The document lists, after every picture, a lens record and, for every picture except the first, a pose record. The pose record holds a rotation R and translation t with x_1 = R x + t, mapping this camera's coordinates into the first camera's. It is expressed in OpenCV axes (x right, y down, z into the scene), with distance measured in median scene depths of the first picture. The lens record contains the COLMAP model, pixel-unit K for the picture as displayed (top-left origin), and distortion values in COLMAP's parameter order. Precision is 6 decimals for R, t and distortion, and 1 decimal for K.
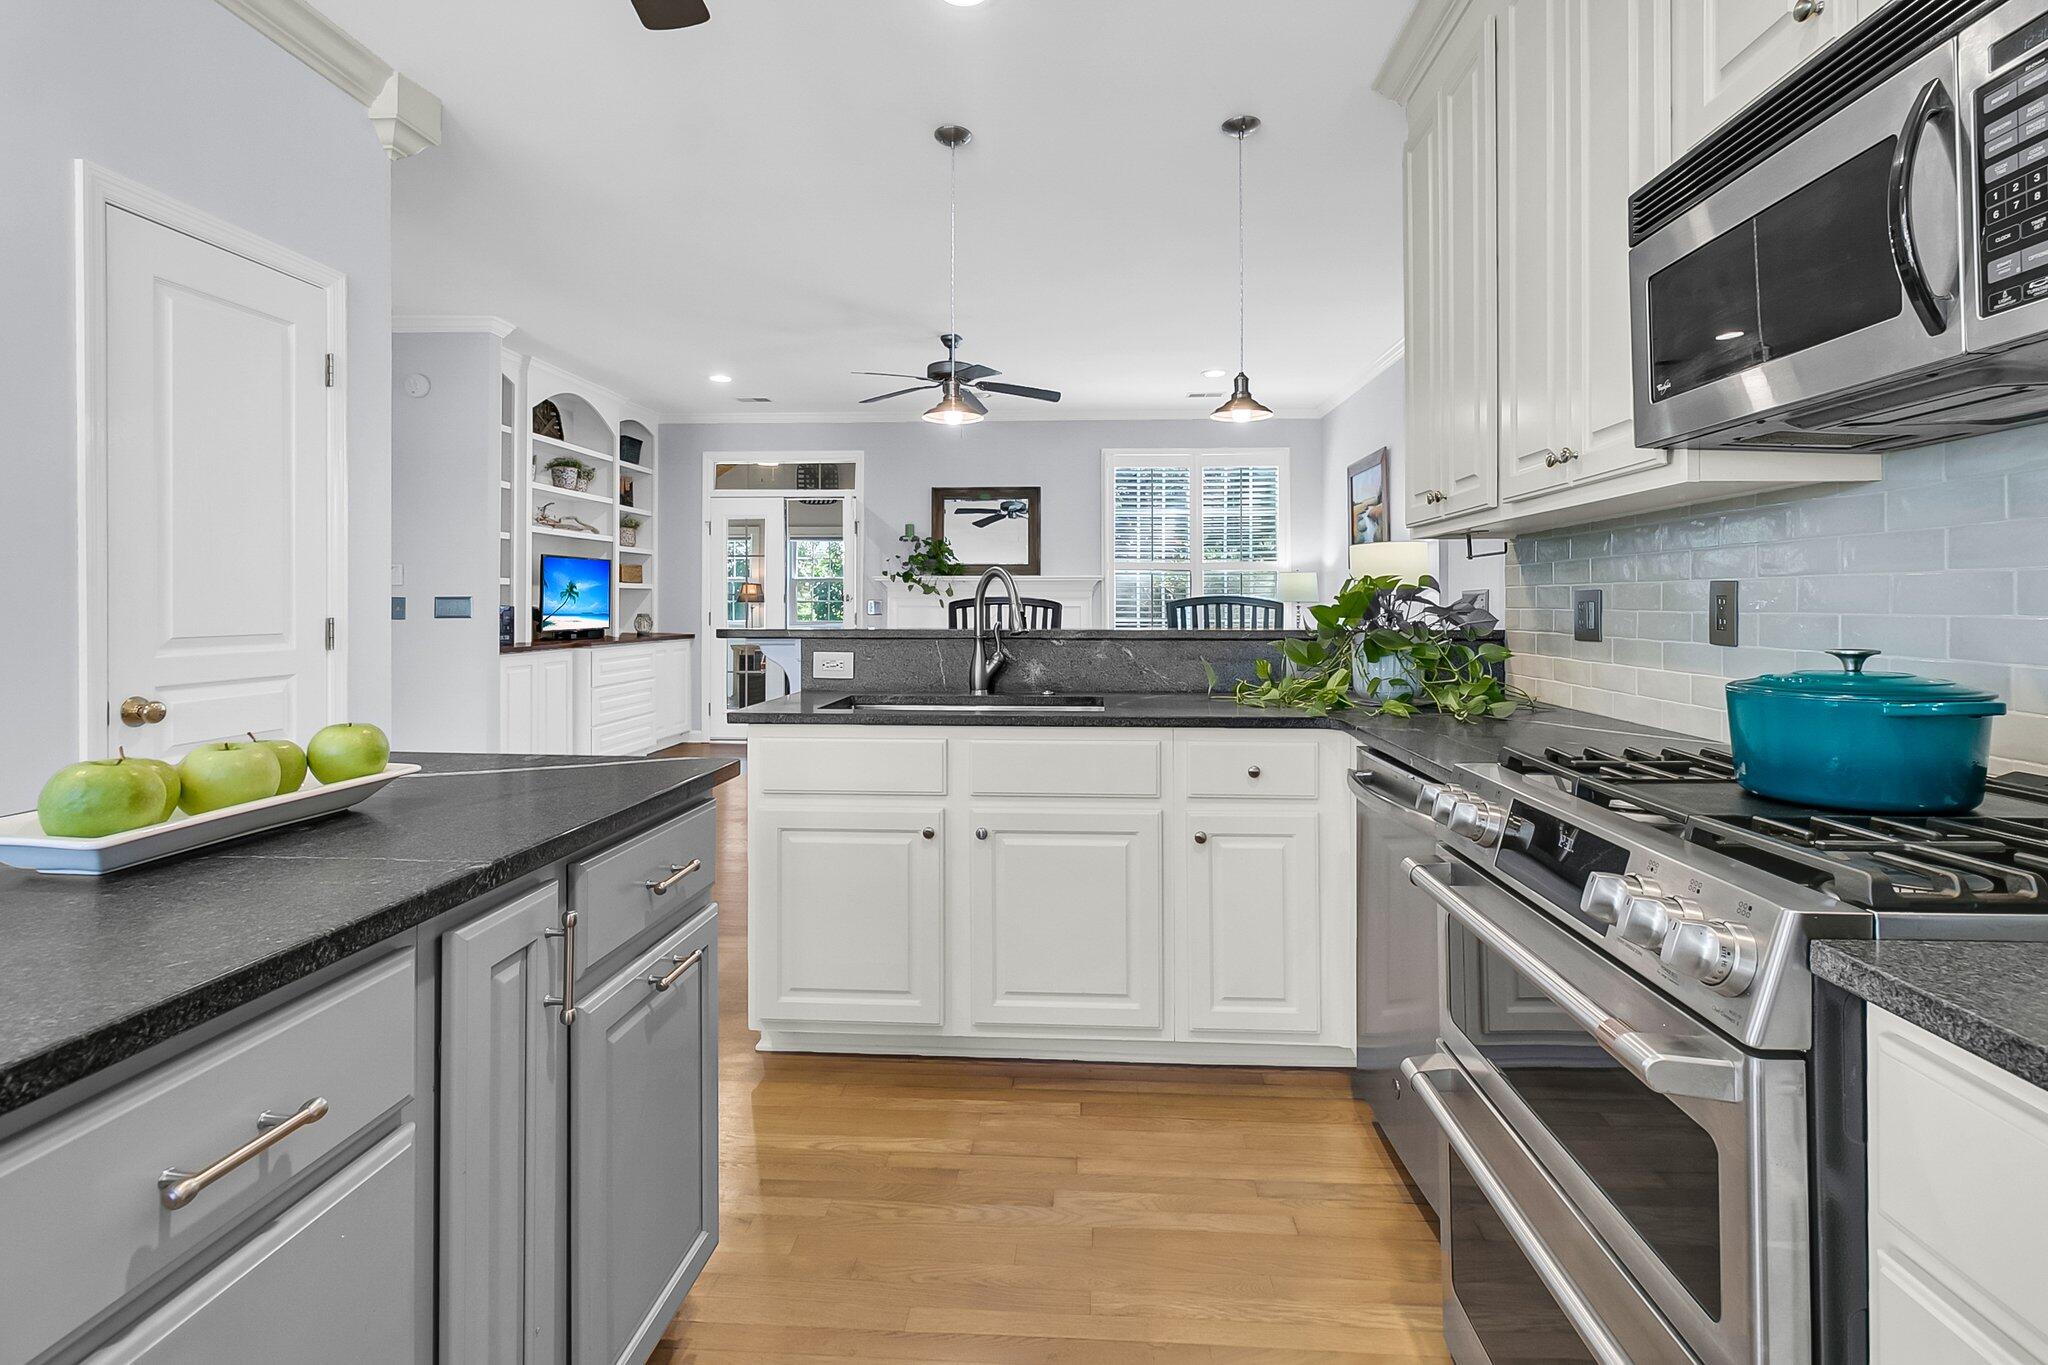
lens RADIAL K [[986.8, 0, 1032.2], [0, 986.8, 606.0], [0, 0, 1]] dist [0.000310, 0.000721]
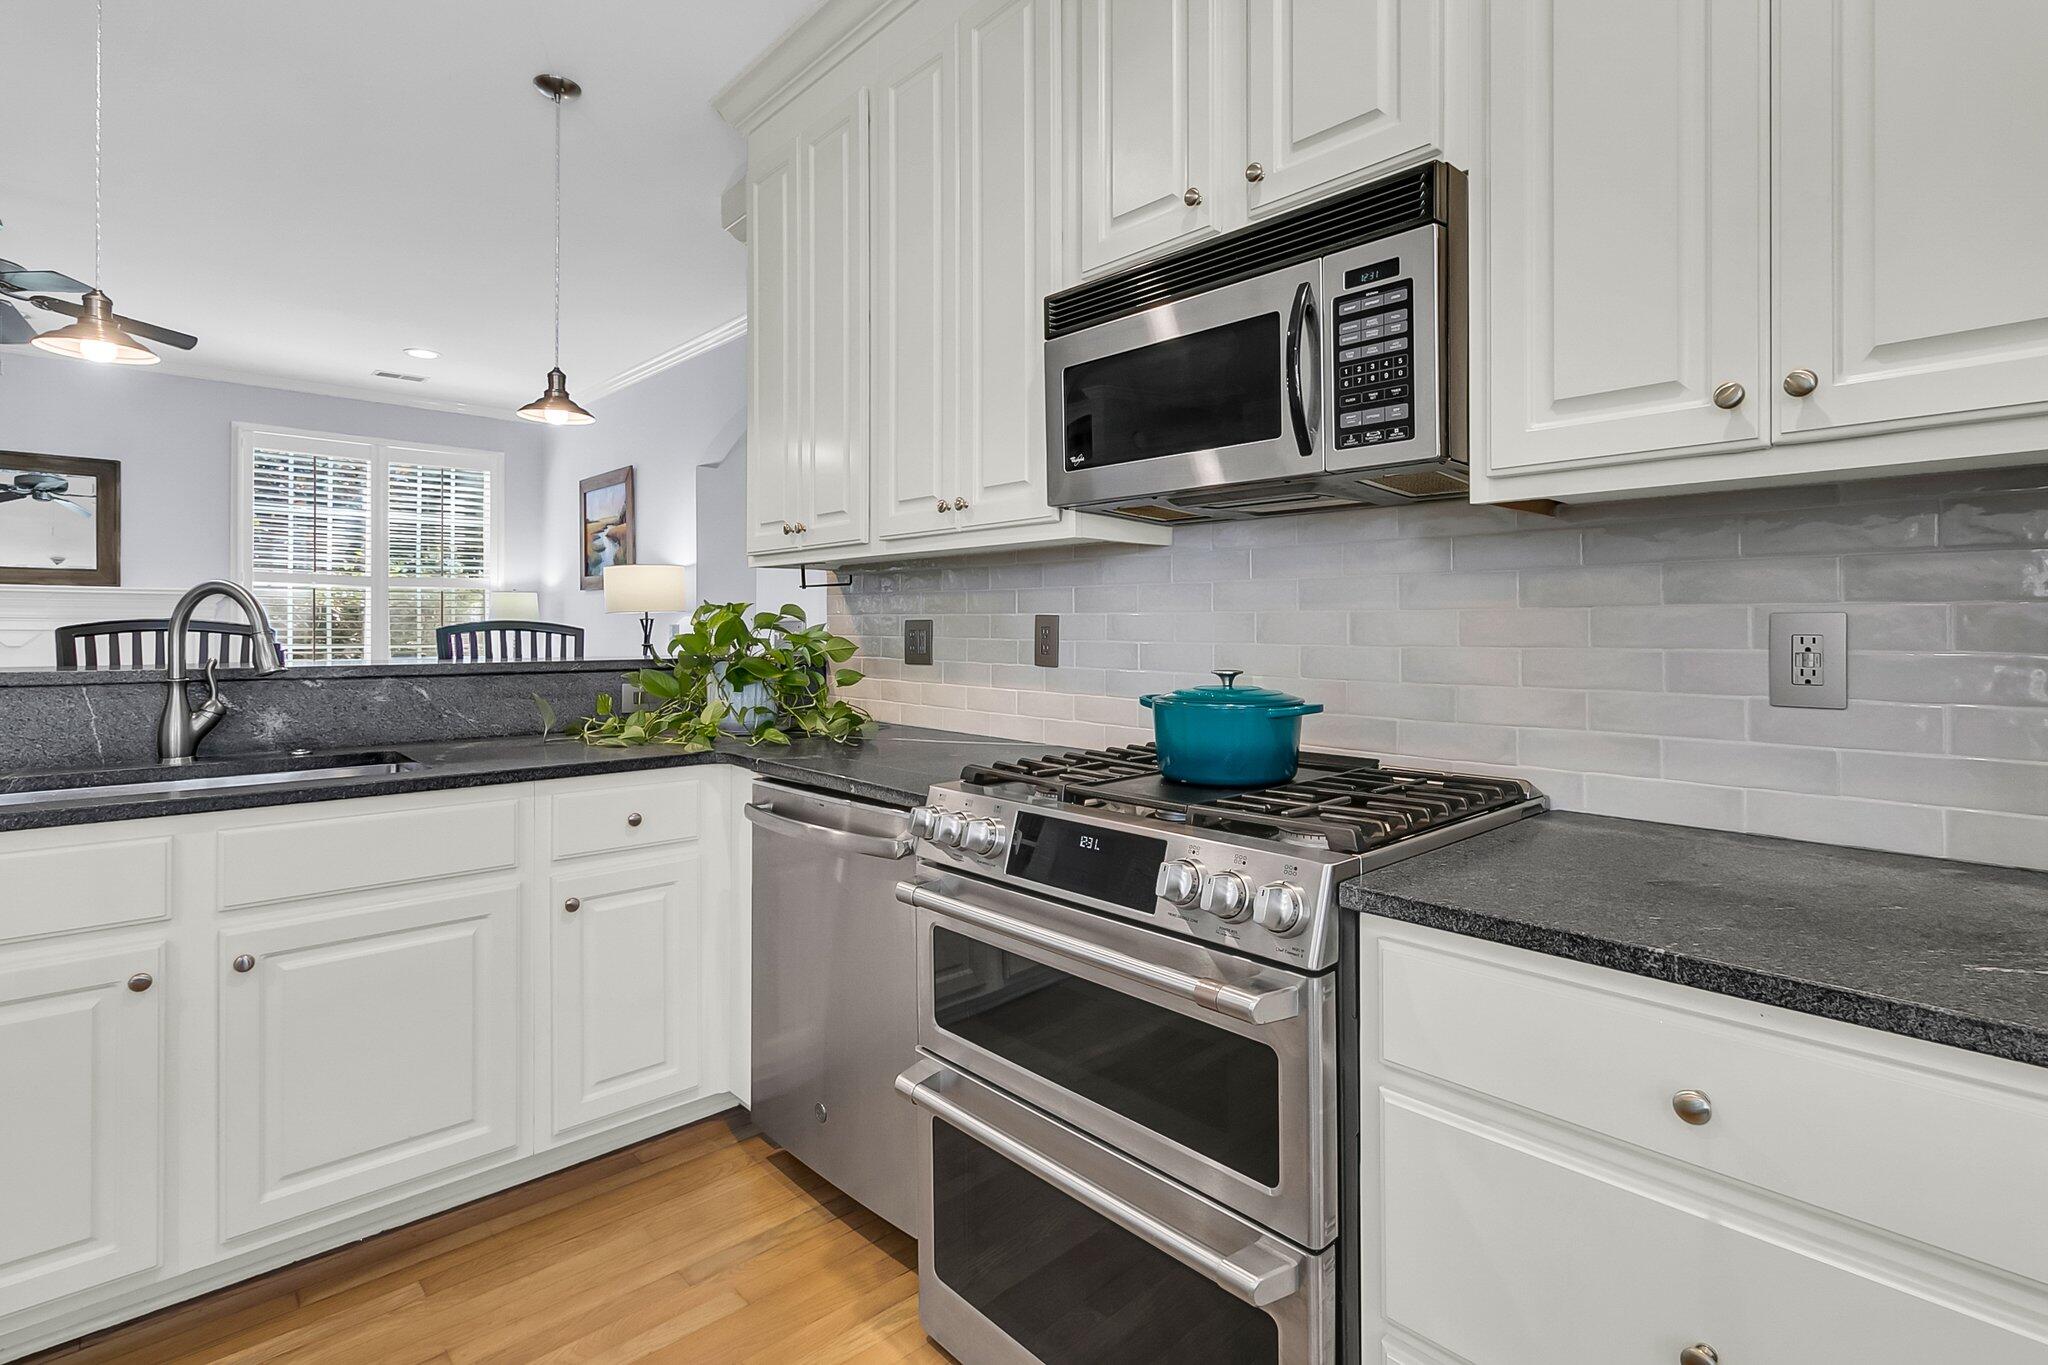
lens RADIAL K [[986.8, 0, 1023.9], [0, 986.8, 622.7], [0, 0, 1]] dist [0.000310, 0.000721]
pose [[0.689754, 0.003935, 0.724033, -0.181193], [-0.001595, 0.999991, -0.003915, -0.008498], [-0.724042, 0.001546, 0.689754, 0.121655]]
